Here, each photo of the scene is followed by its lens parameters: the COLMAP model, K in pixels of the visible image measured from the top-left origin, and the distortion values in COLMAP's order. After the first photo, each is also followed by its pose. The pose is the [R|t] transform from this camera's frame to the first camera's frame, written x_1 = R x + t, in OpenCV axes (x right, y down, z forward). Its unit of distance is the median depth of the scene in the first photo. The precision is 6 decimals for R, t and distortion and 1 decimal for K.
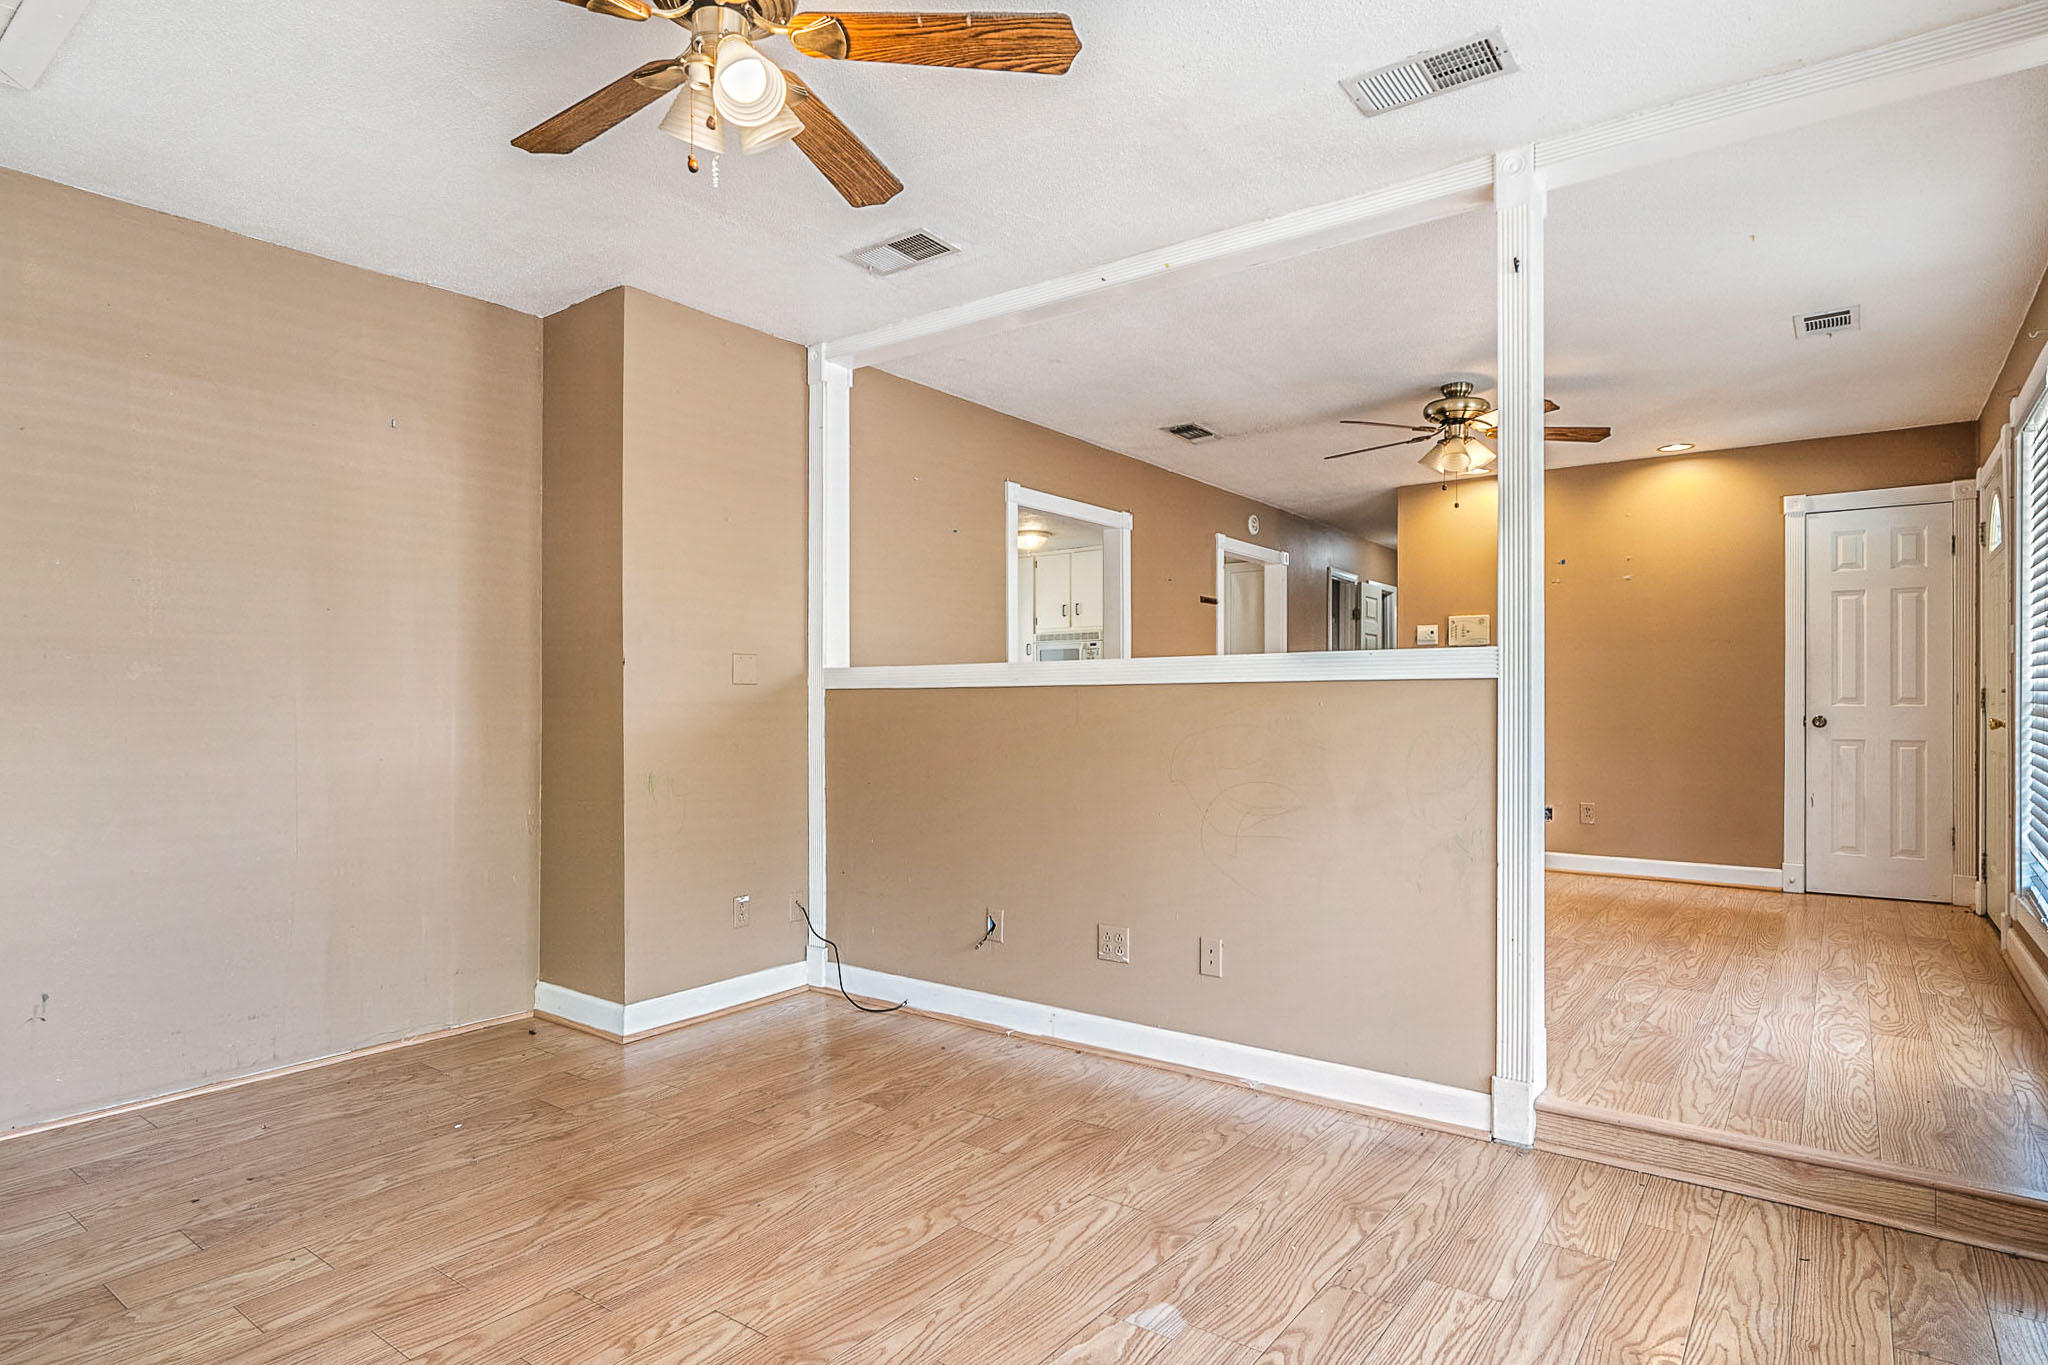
lens RADIAL K [[1082.9, 0, 1023.4], [0, 1082.9, 708.3], [0, 0, 1]] dist [-0.002541, -0.001285]
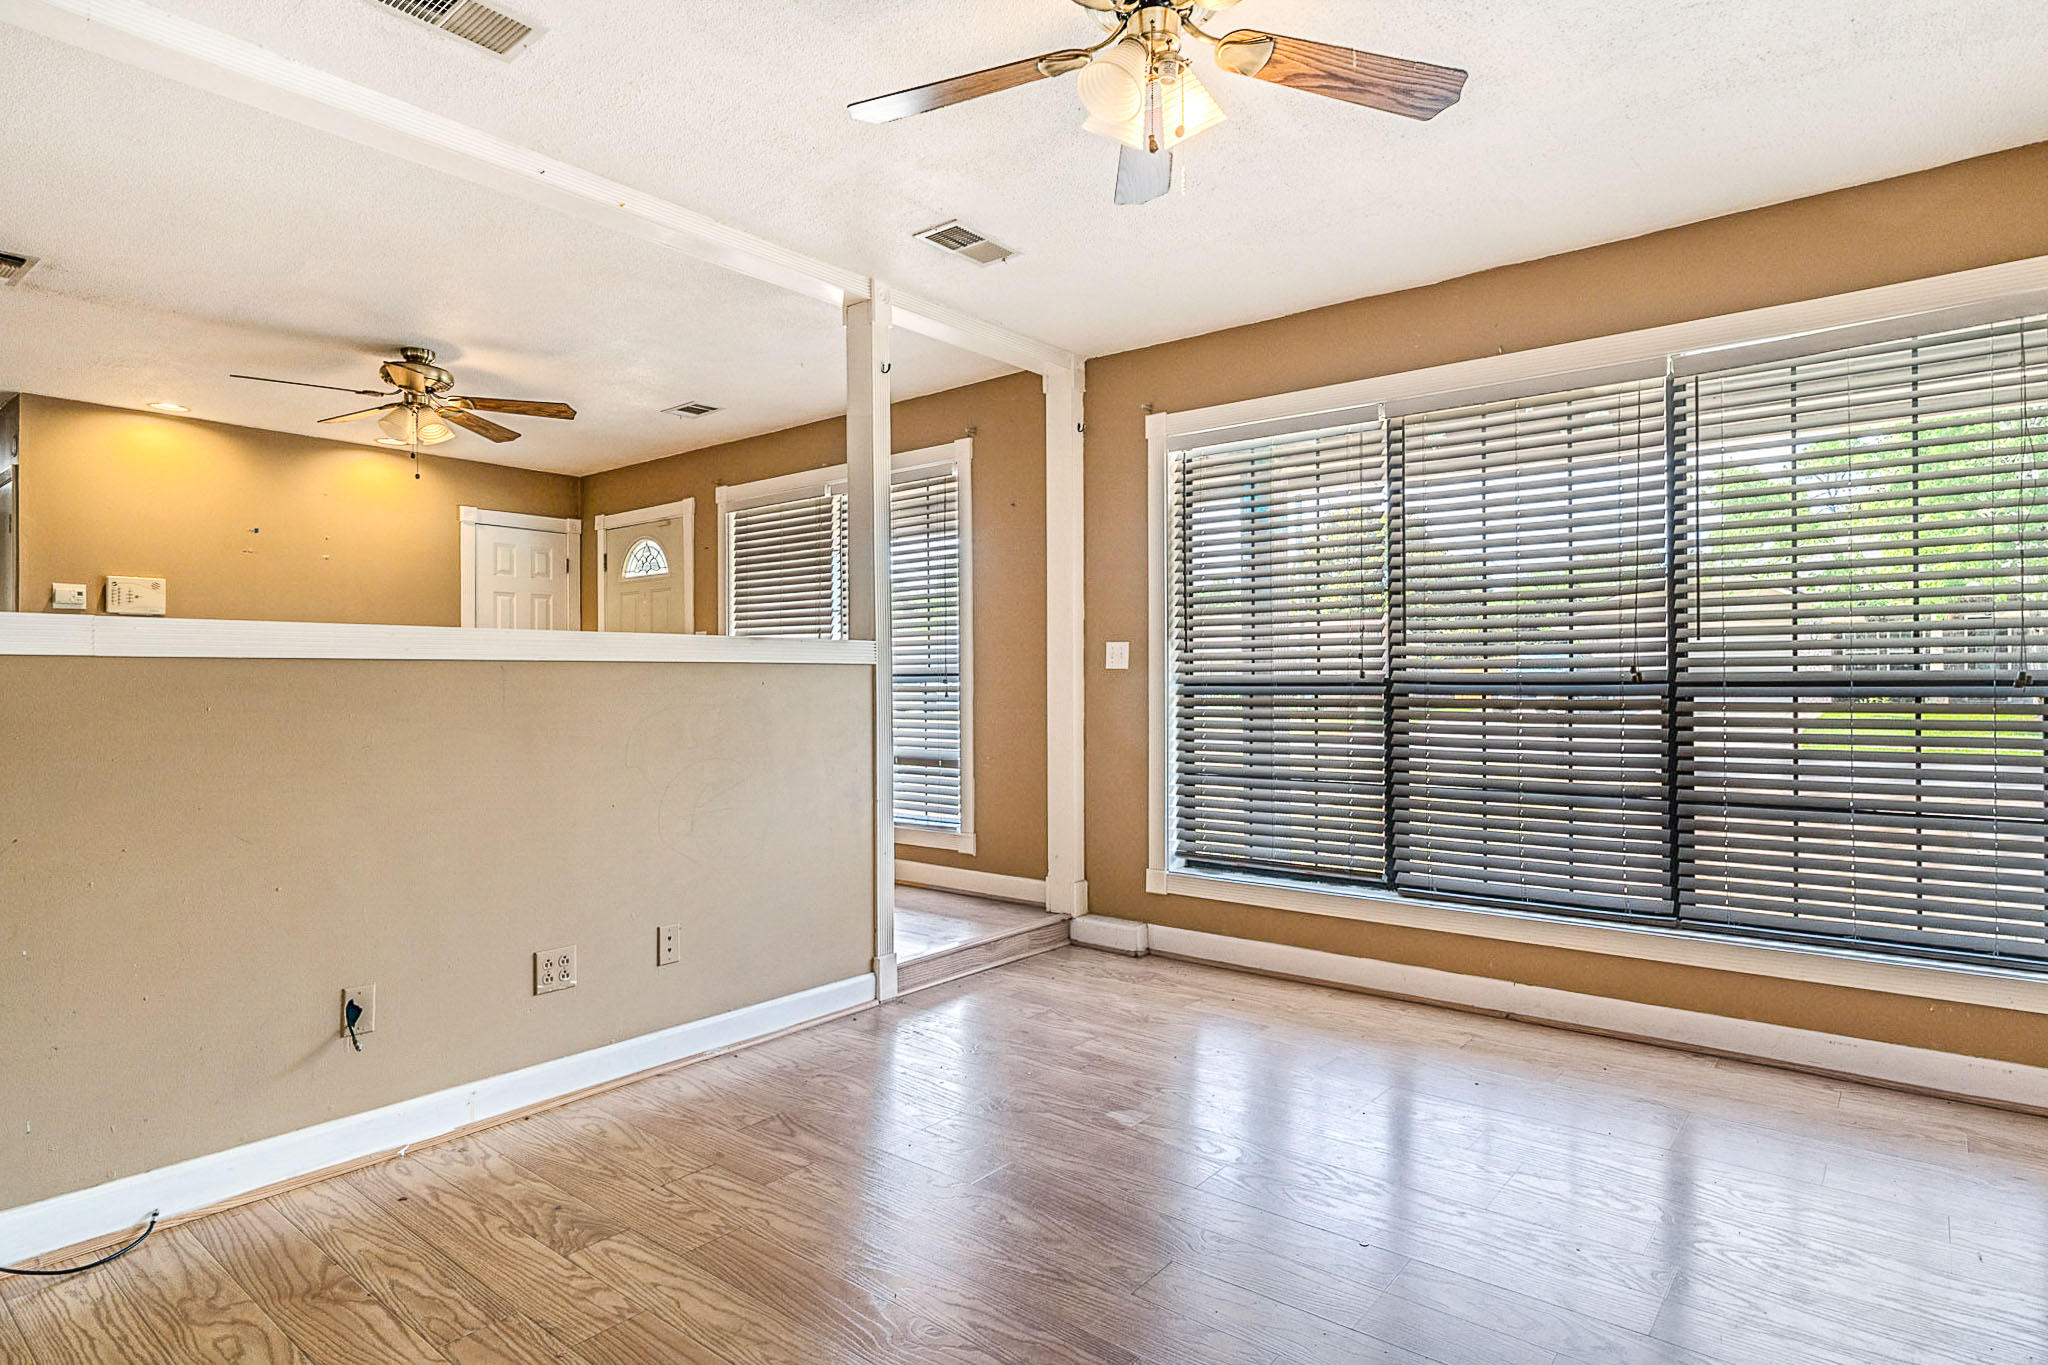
lens RADIAL K [[1072.1, 0, 1020.0], [0, 1072.1, 696.4], [0, 0, 1]] dist [0.000065, -0.002315]
pose [[0.066929, -0.010962, 0.997698, -0.766843], [0.006097, 0.999925, 0.010578, -0.001255], [-0.997739, 0.005375, 0.066991, 0.624170]]
